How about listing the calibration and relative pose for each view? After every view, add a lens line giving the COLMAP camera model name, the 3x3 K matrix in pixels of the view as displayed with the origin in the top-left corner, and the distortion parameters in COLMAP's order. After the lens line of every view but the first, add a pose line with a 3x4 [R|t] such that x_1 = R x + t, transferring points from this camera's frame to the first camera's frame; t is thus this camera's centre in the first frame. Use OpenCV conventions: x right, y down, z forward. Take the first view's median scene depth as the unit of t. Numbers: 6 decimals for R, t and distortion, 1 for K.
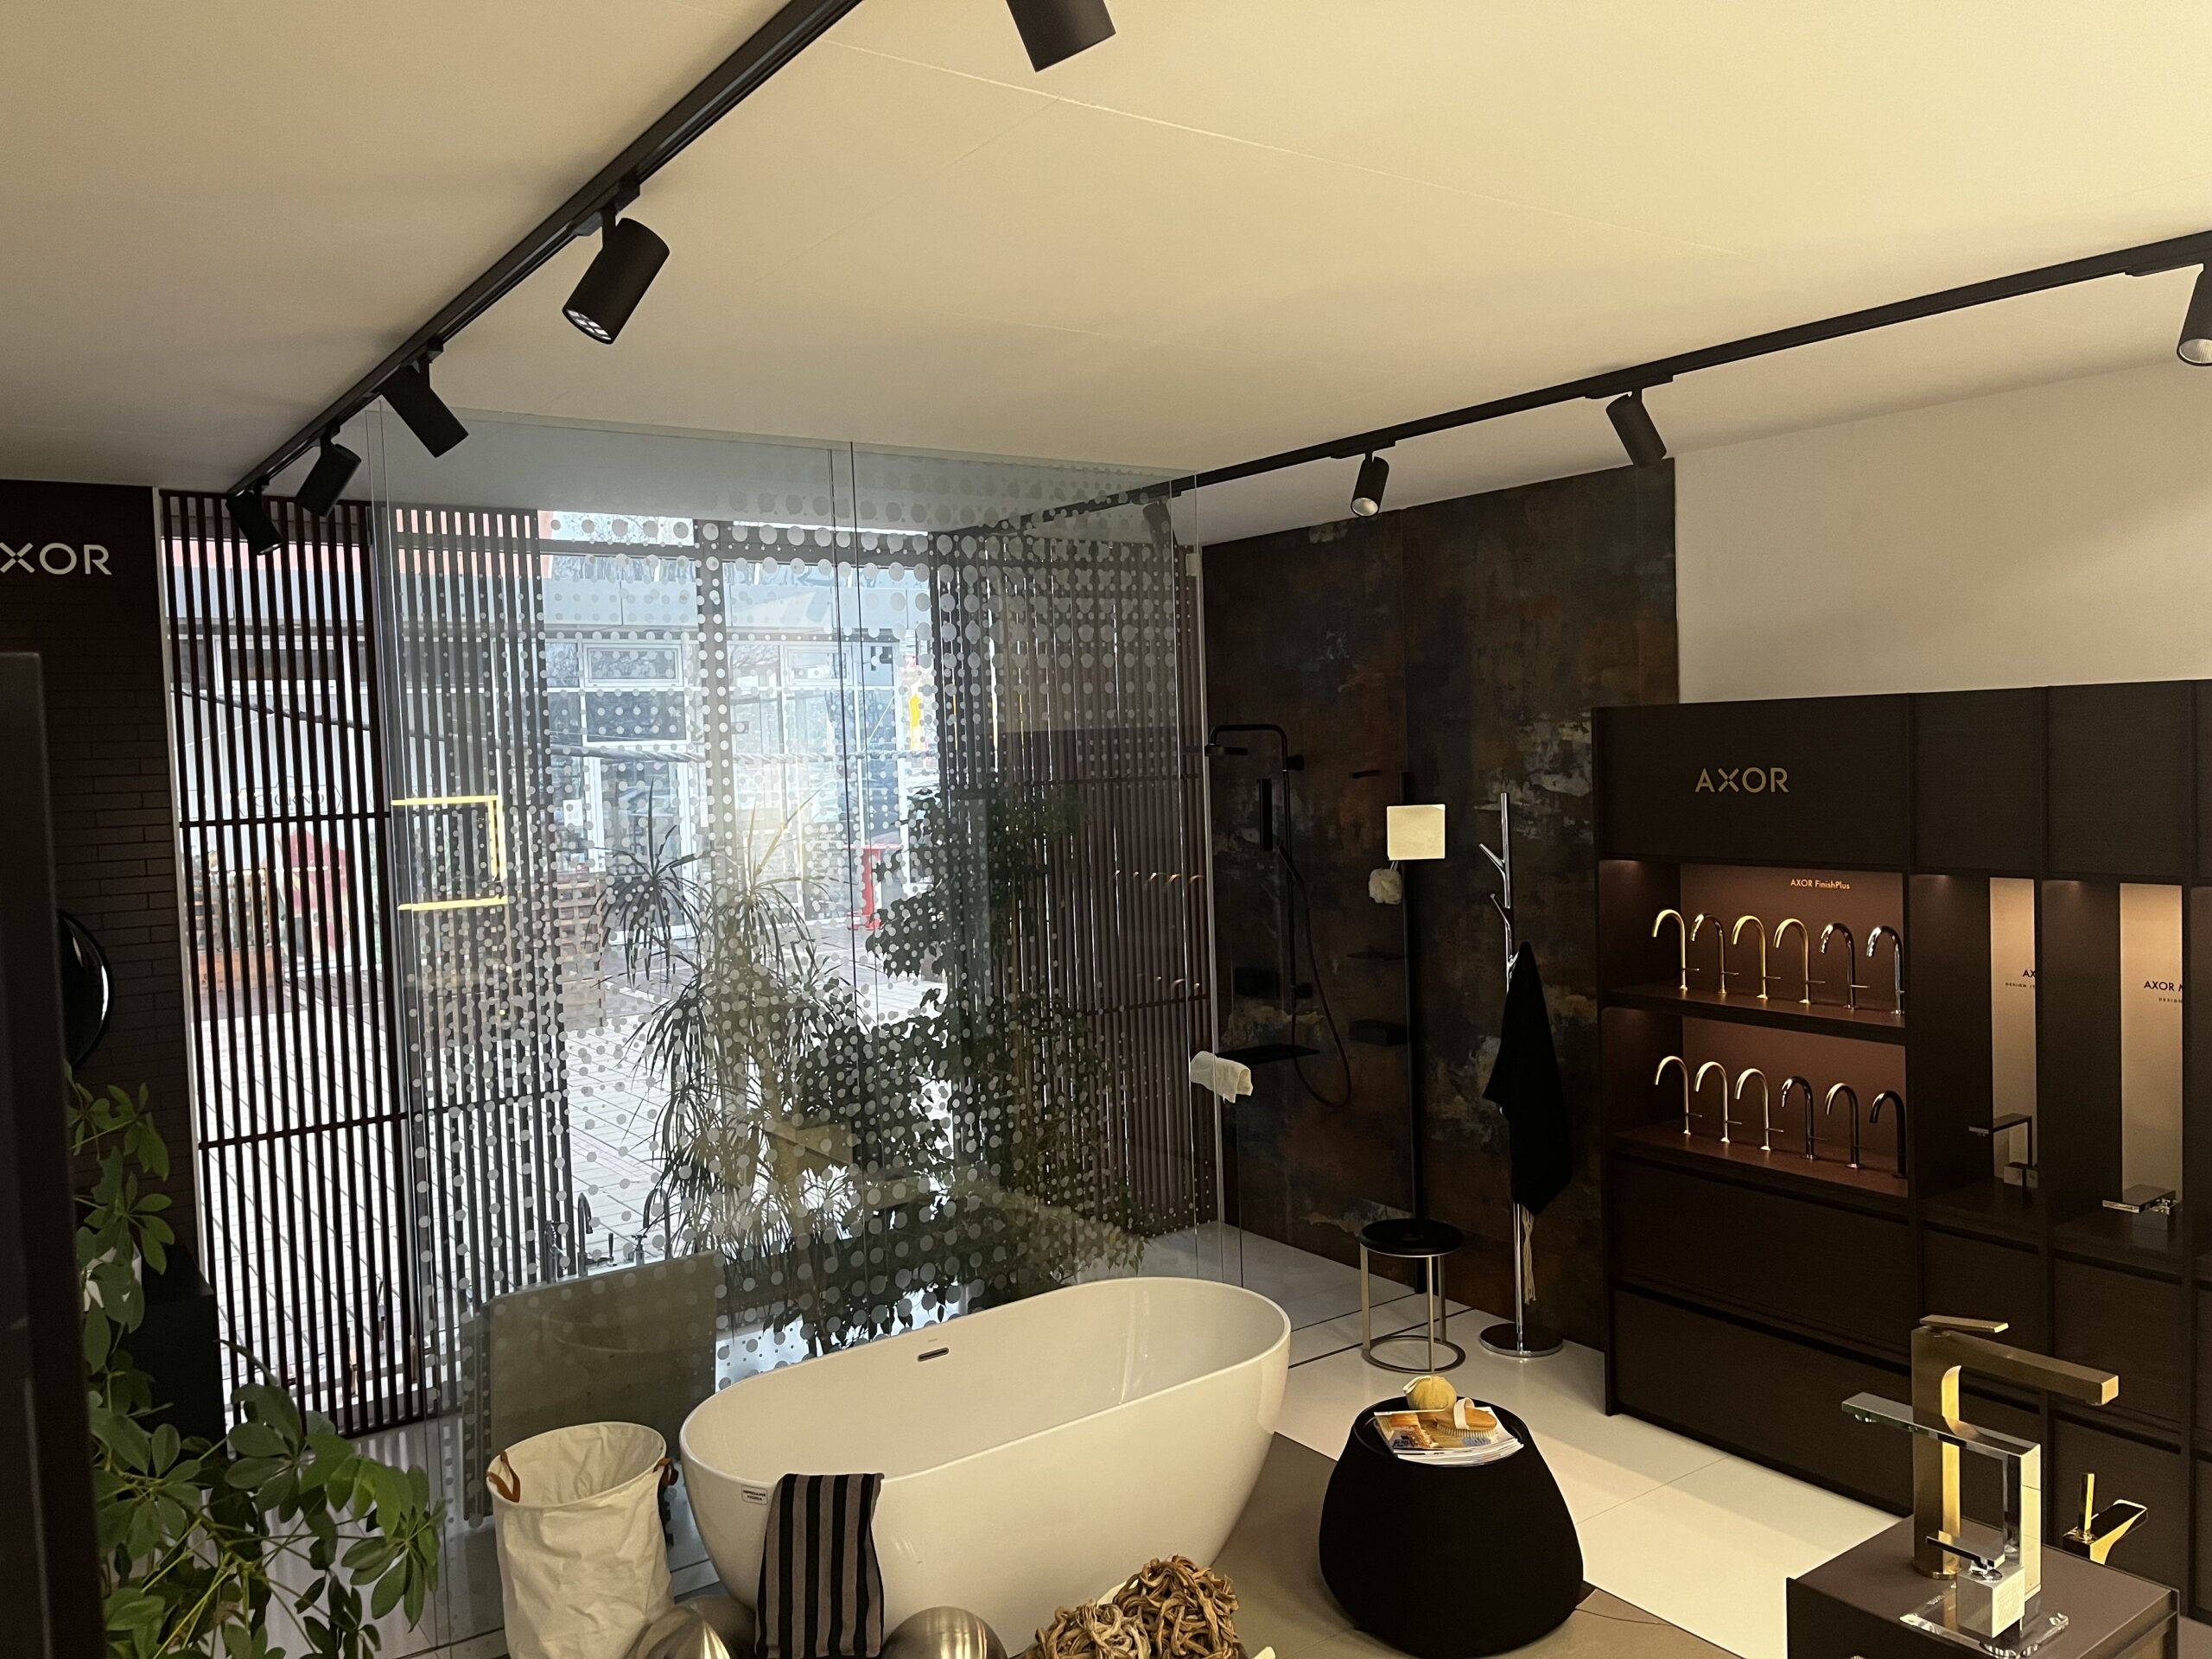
lens RADIAL K [[1682.5, 0, 1086.3], [0, 1682.5, 833.5], [0, 0, 1]] dist [0.060248, -0.061400]
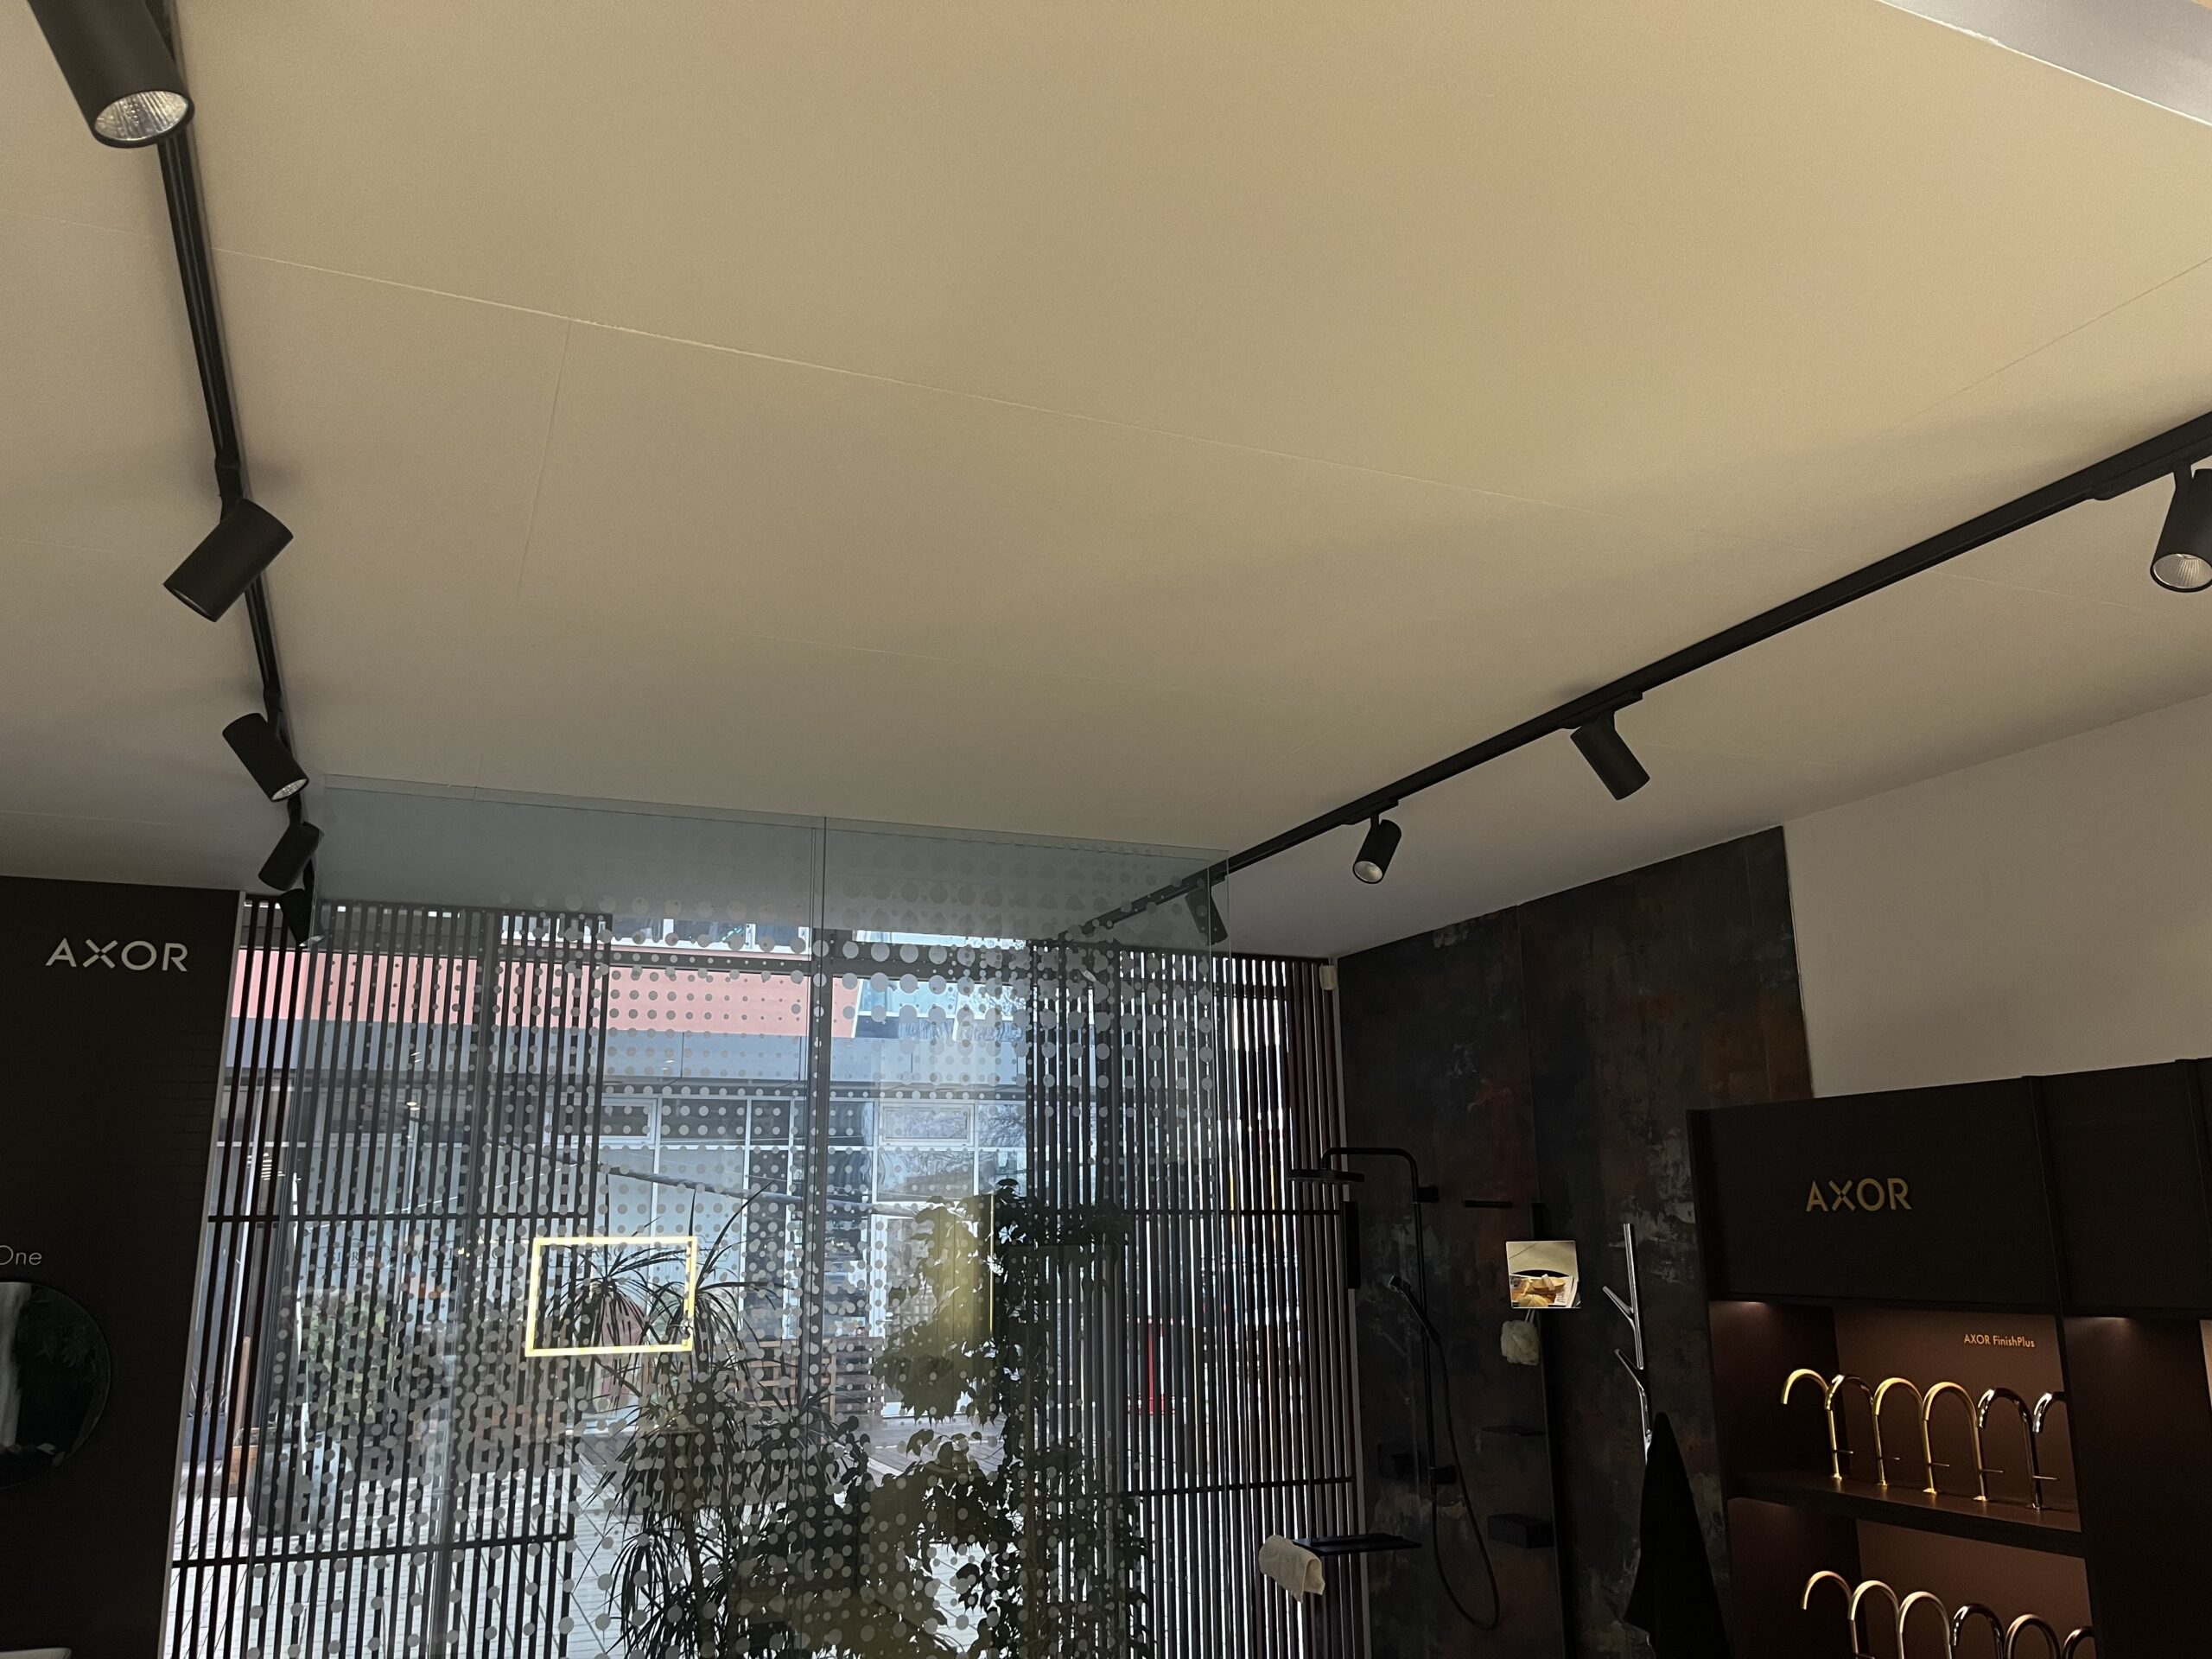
lens RADIAL K [[1682.5, 0, 1095.9], [0, 1682.5, 841.6], [0, 0, 1]] dist [0.060248, -0.061400]
pose [[0.975983, -0.025684, -0.216329, 0.173313], [-0.035427, 0.961095, -0.273937, 0.032910], [0.214948, 0.275022, 0.937102, 0.101141]]
